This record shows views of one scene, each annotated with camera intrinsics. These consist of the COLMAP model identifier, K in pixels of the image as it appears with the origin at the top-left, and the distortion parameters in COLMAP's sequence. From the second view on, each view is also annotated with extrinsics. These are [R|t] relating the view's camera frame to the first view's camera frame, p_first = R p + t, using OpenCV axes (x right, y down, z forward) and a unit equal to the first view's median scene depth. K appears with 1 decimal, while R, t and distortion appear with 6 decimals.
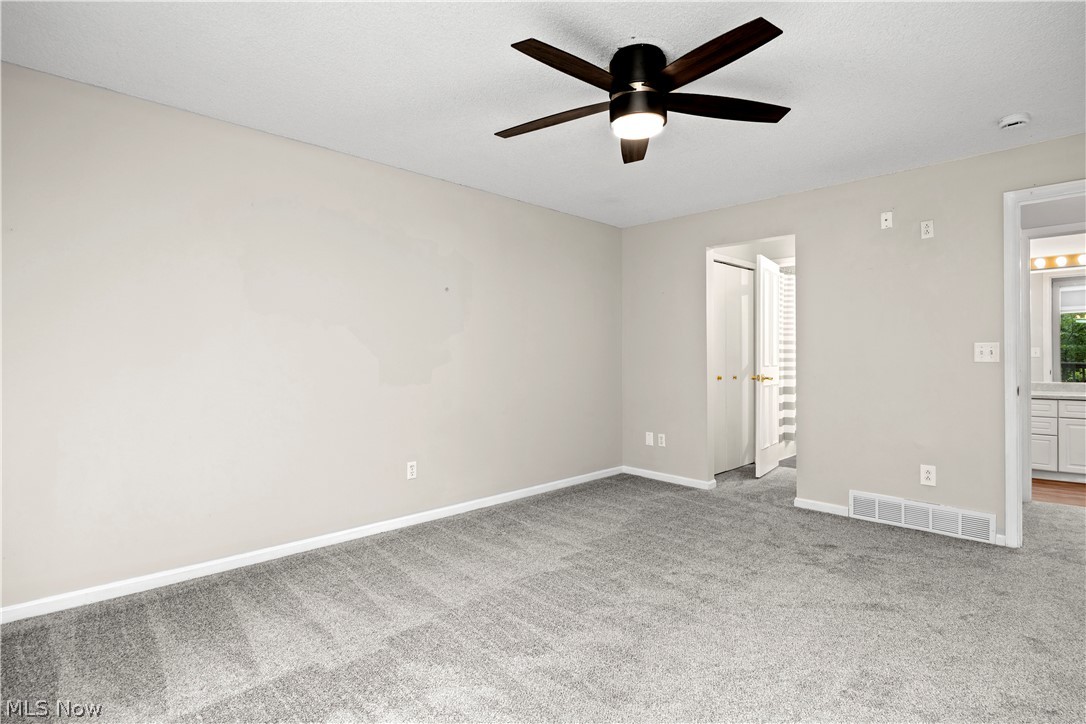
lens RADIAL K [[540.7, 0, 539.8], [0, 540.7, 357.4], [0, 0, 1]] dist [-0.001450, -0.000655]
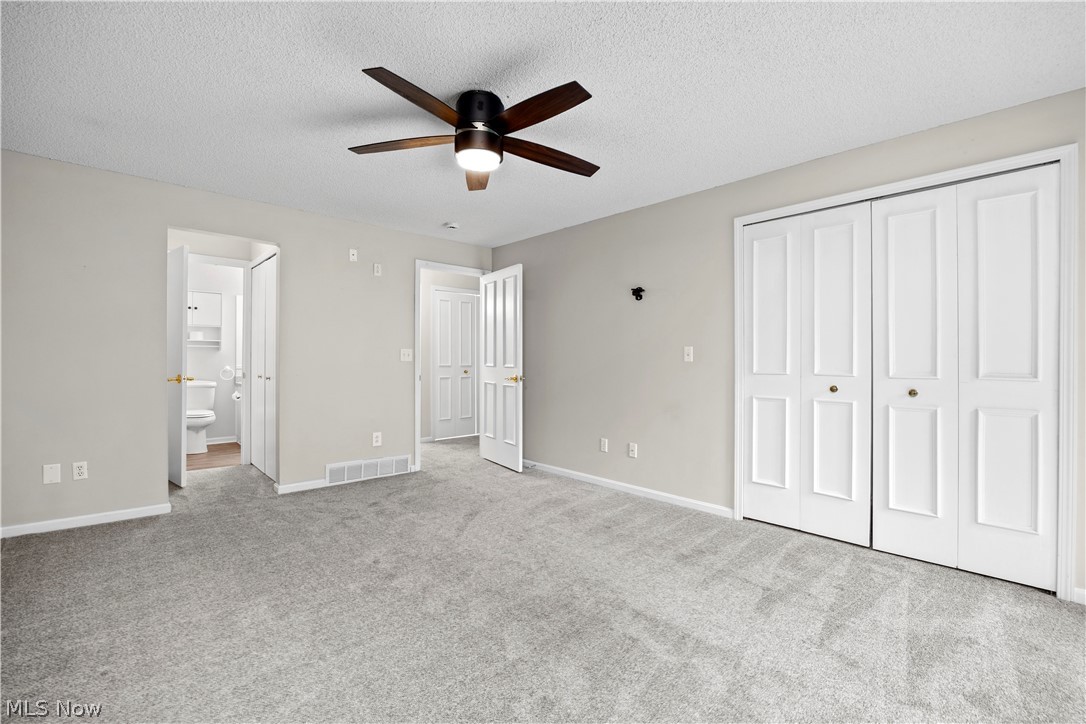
lens RADIAL K [[472.0, 0, 539.0], [0, 472.0, 362.0], [0, 0, 1]] dist [-0.016222, 0.000110]
pose [[0.019218, -0.004989, 0.999803, -0.575719], [-0.010597, 0.999930, 0.005193, -0.000805], [-0.999759, -0.010695, 0.019164, 0.578711]]
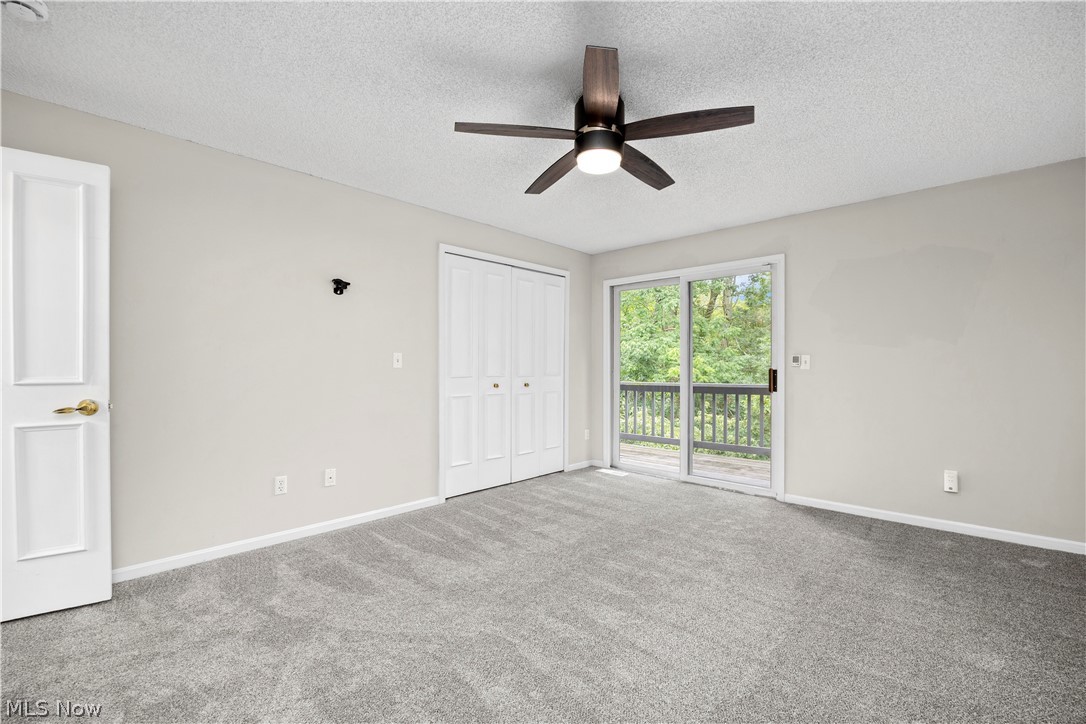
lens RADIAL K [[483.4, 0, 540.7], [0, 483.4, 368.6], [0, 0, 1]] dist [-0.000441, -0.000020]
pose [[-0.998932, -0.003153, -0.046089, 0.264931], [-0.003125, 0.999995, -0.000669, 0.002026], [0.046091, -0.000525, -0.998937, 1.406299]]
